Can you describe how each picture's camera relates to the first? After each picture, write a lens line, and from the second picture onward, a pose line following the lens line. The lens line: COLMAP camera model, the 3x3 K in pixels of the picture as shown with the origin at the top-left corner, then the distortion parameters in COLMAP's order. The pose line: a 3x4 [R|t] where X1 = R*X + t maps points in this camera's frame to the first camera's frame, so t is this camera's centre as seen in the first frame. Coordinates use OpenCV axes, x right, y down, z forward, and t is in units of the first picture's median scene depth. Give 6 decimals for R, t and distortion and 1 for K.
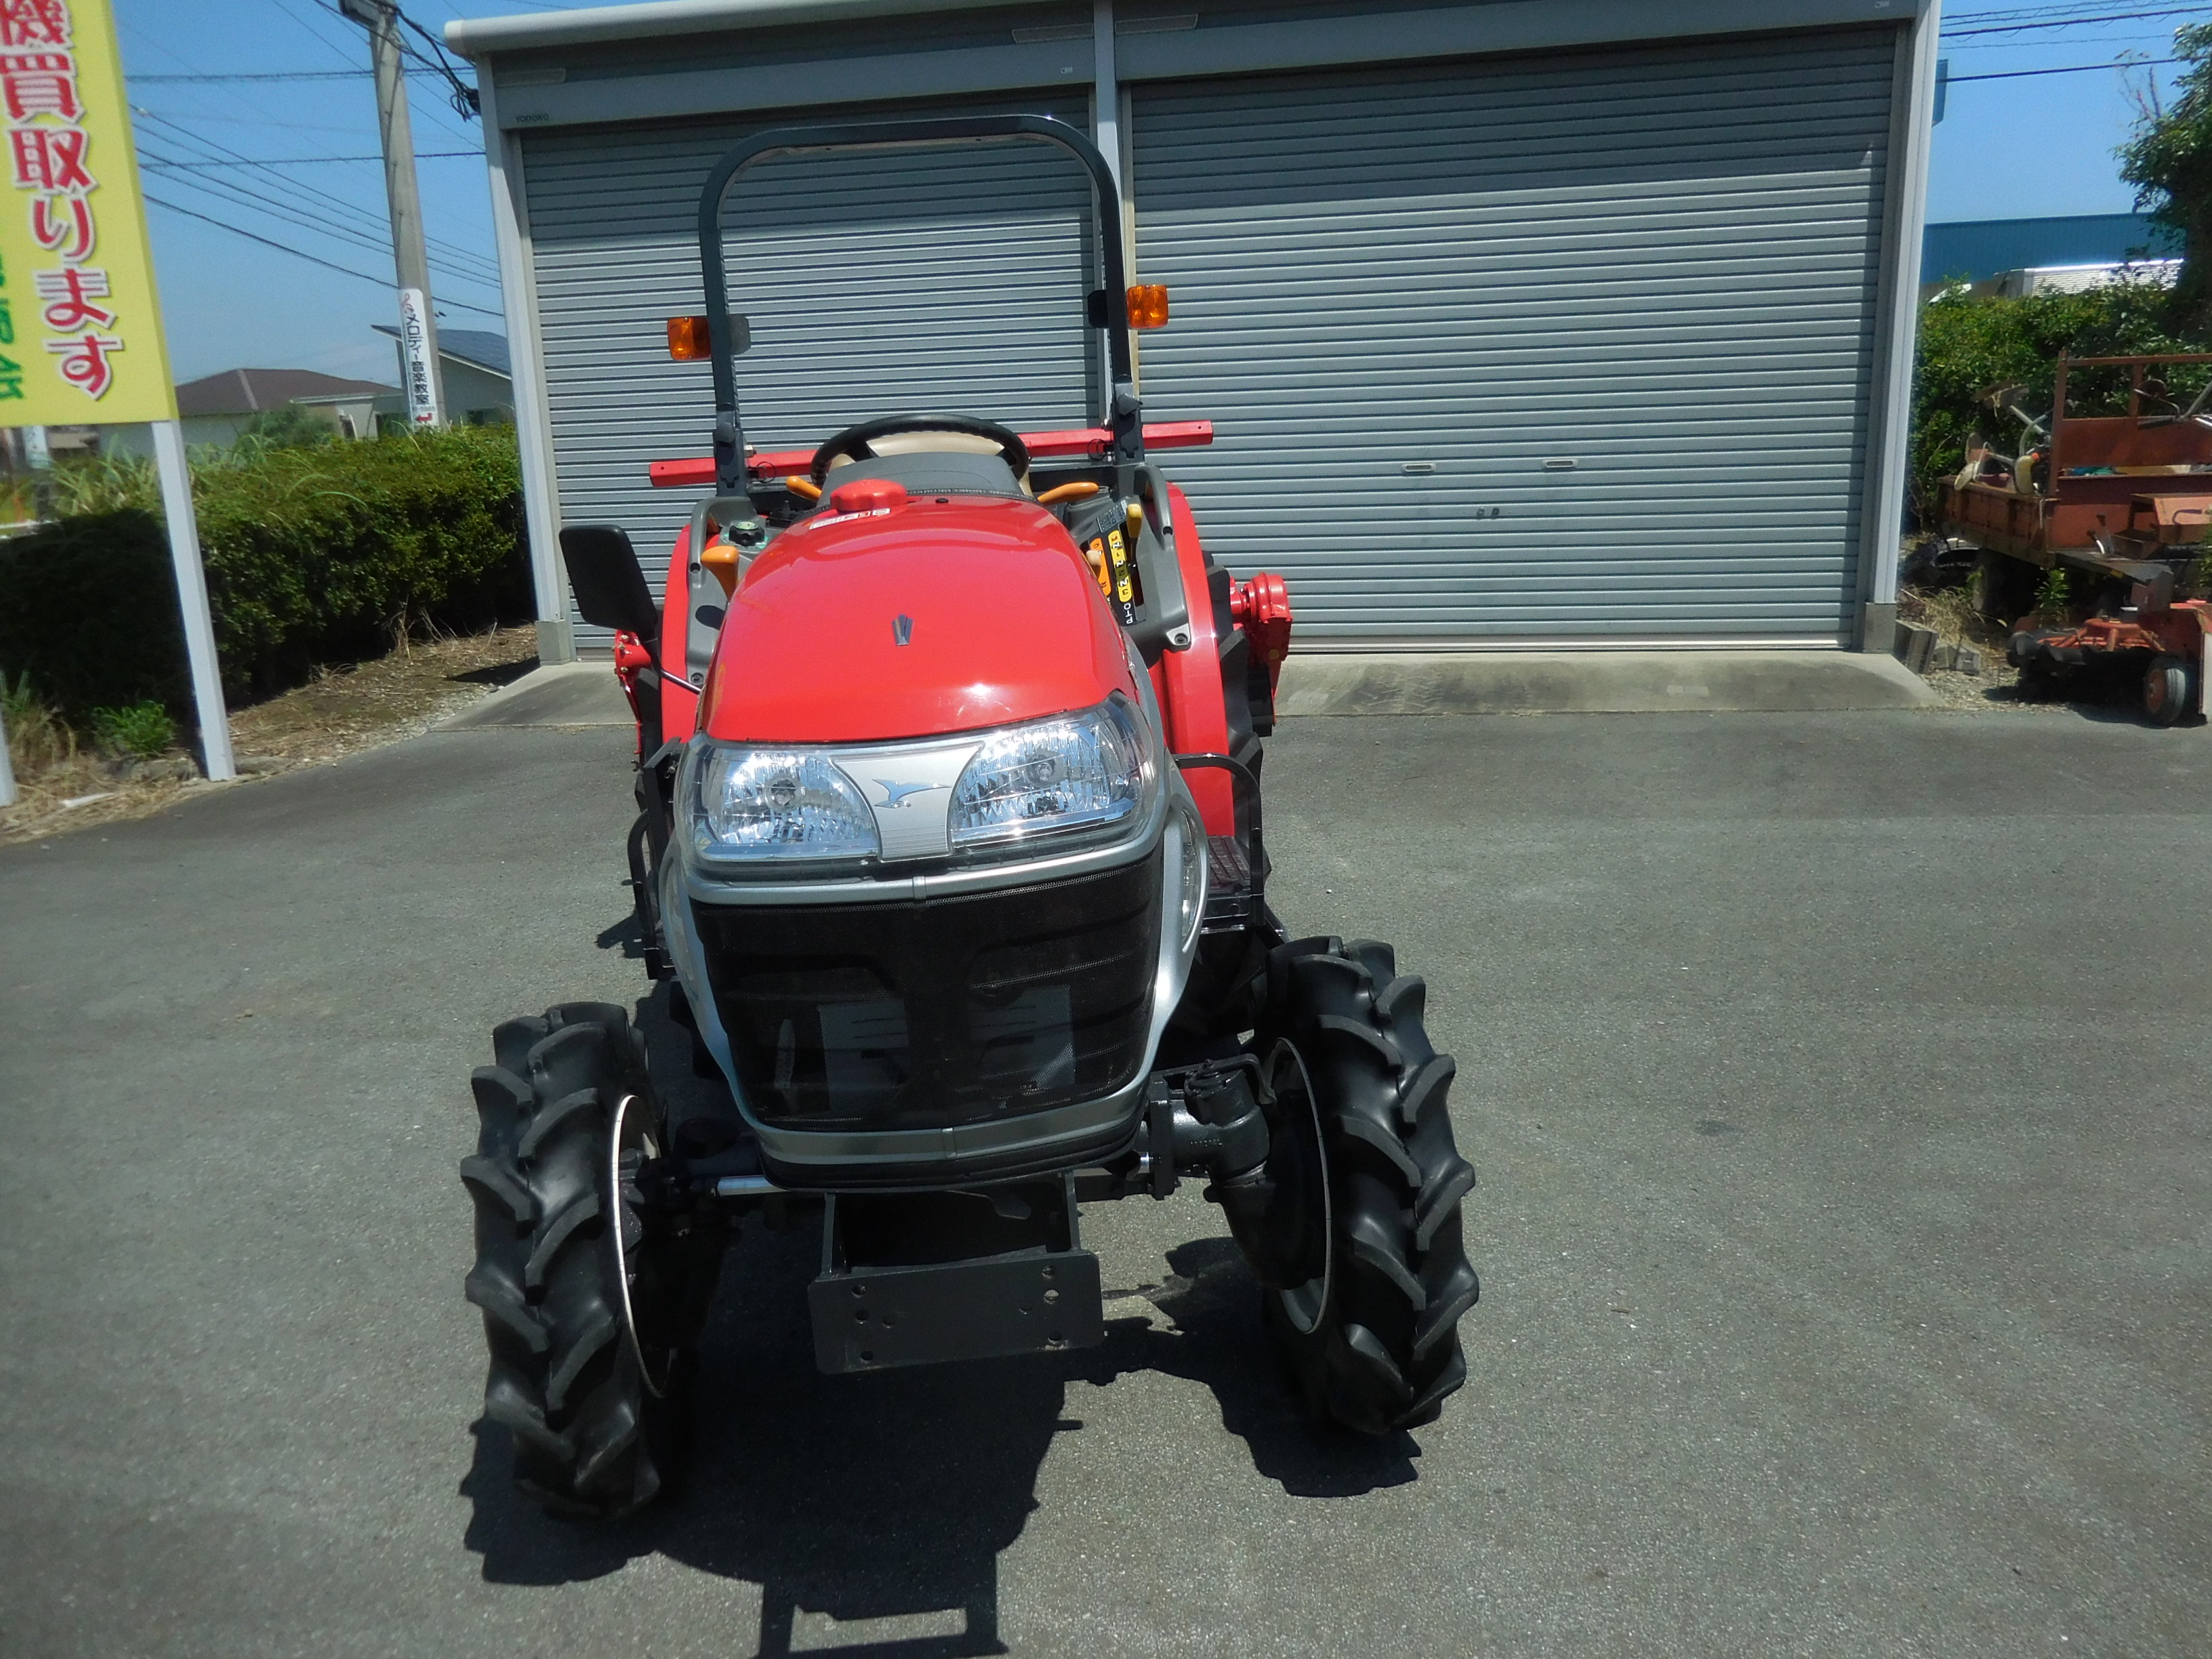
lens RADIAL K [[1679.3, 0, 1099.8], [0, 1679.3, 825.3], [0, 0, 1]] dist [-0.004760, -0.001353]
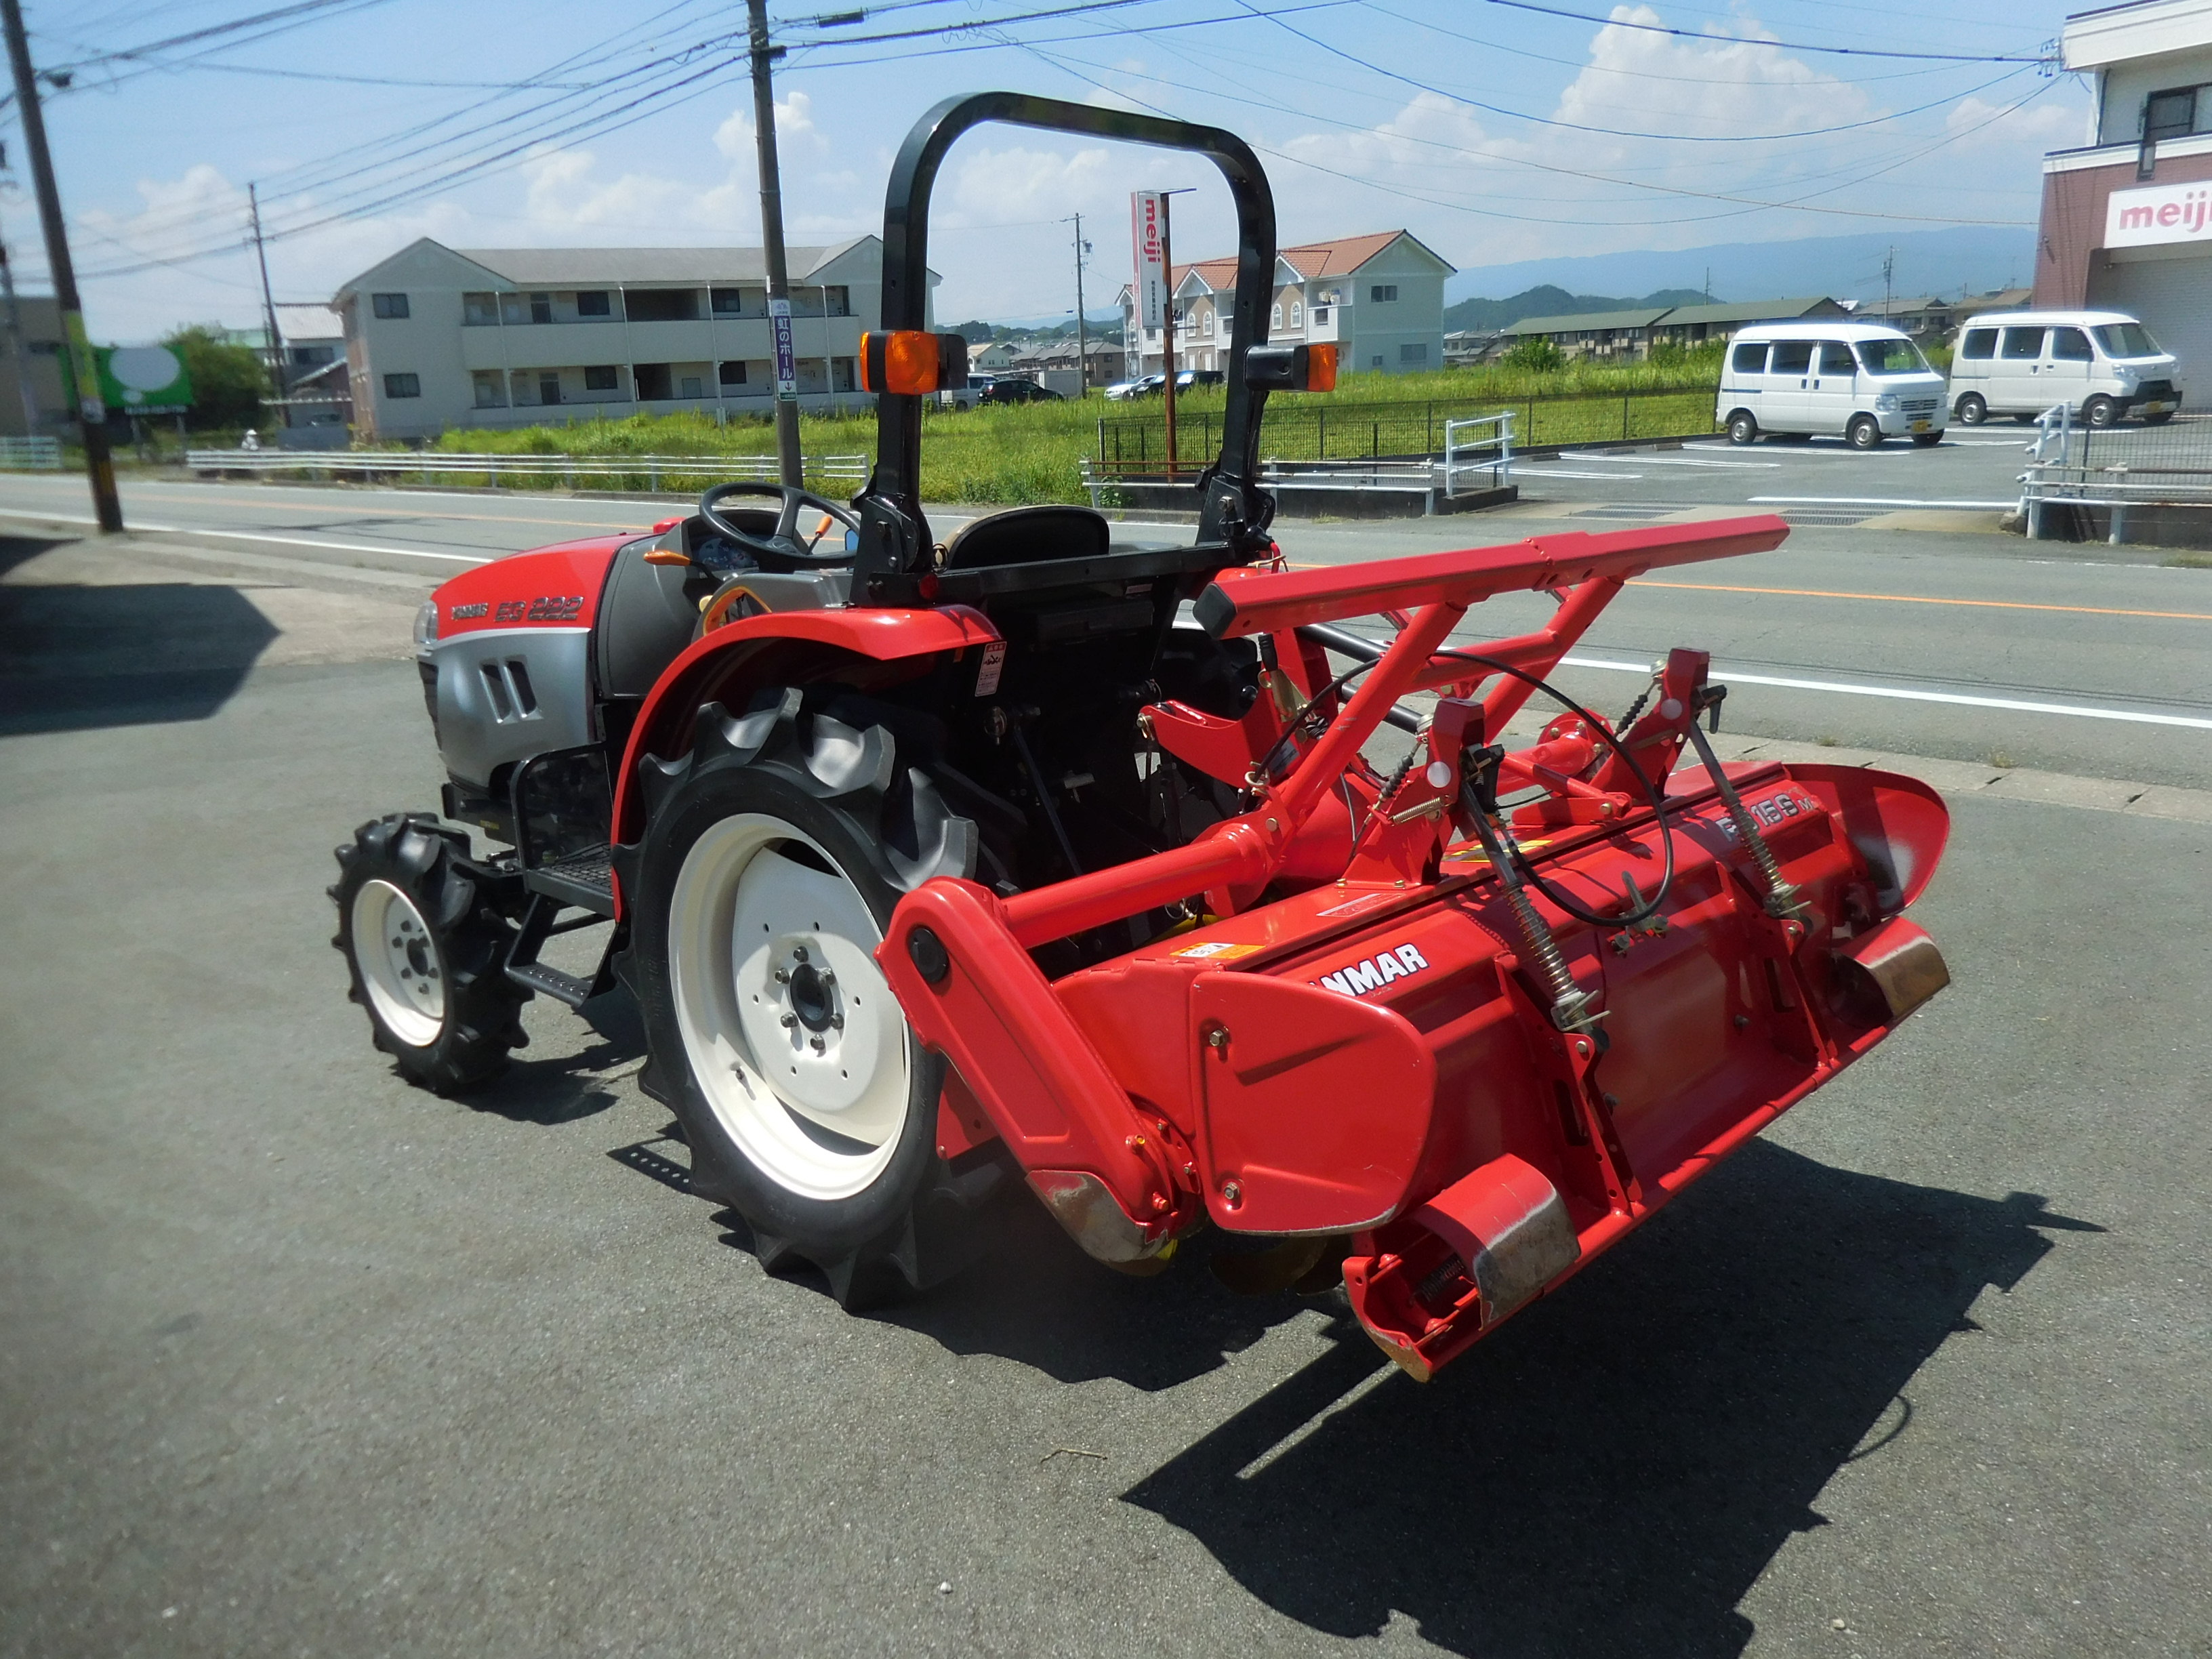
lens RADIAL K [[1679.3, 0, 1097.4], [0, 1679.3, 792.6], [0, 0, 1]] dist [-0.004760, -0.001353]
pose [[-0.734097, 0.224570, -0.640836, 0.243653], [-0.087952, 0.904336, 0.417661, -0.246332], [0.673325, 0.362967, -0.644119, 0.863806]]
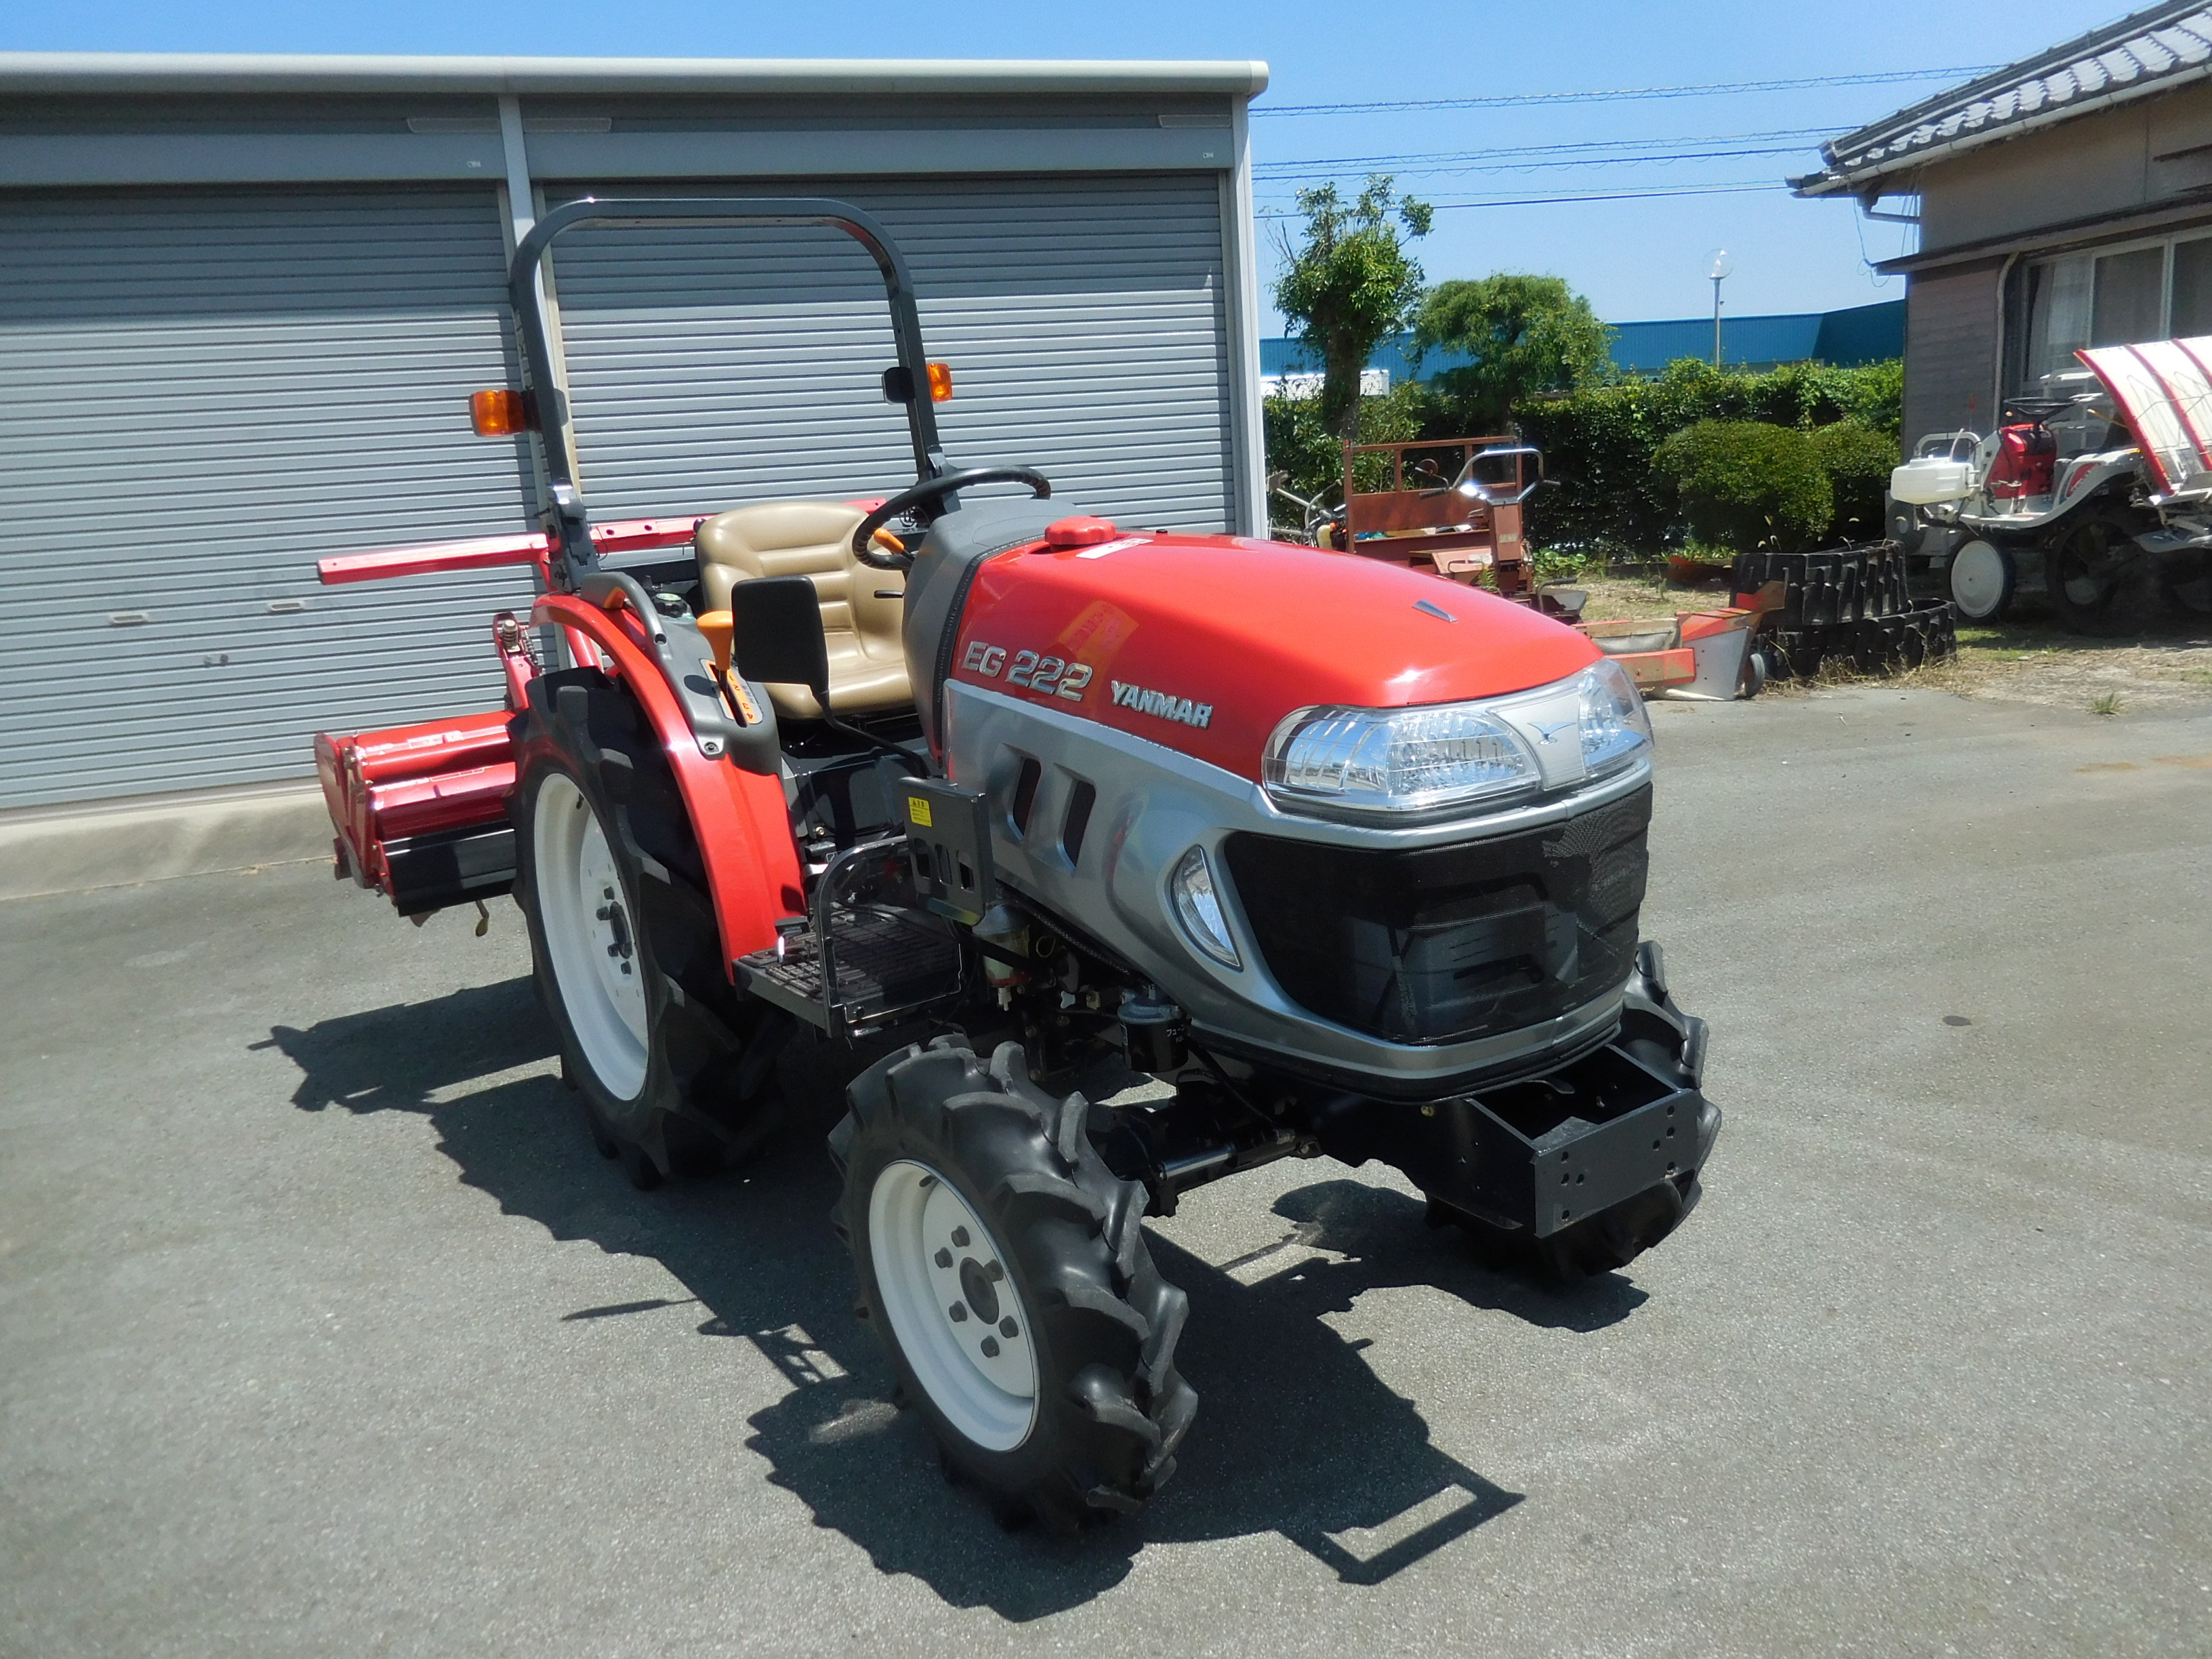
lens RADIAL K [[1679.3, 0, 1088.4], [0, 1679.3, 832.0], [0, 0, 1]] dist [-0.004760, -0.001353]
pose [[0.876217, -0.118091, 0.467225, -0.229762], [0.147356, 0.988730, -0.026444, 0.008281], [-0.458836, 0.092019, 0.883743, 0.023124]]
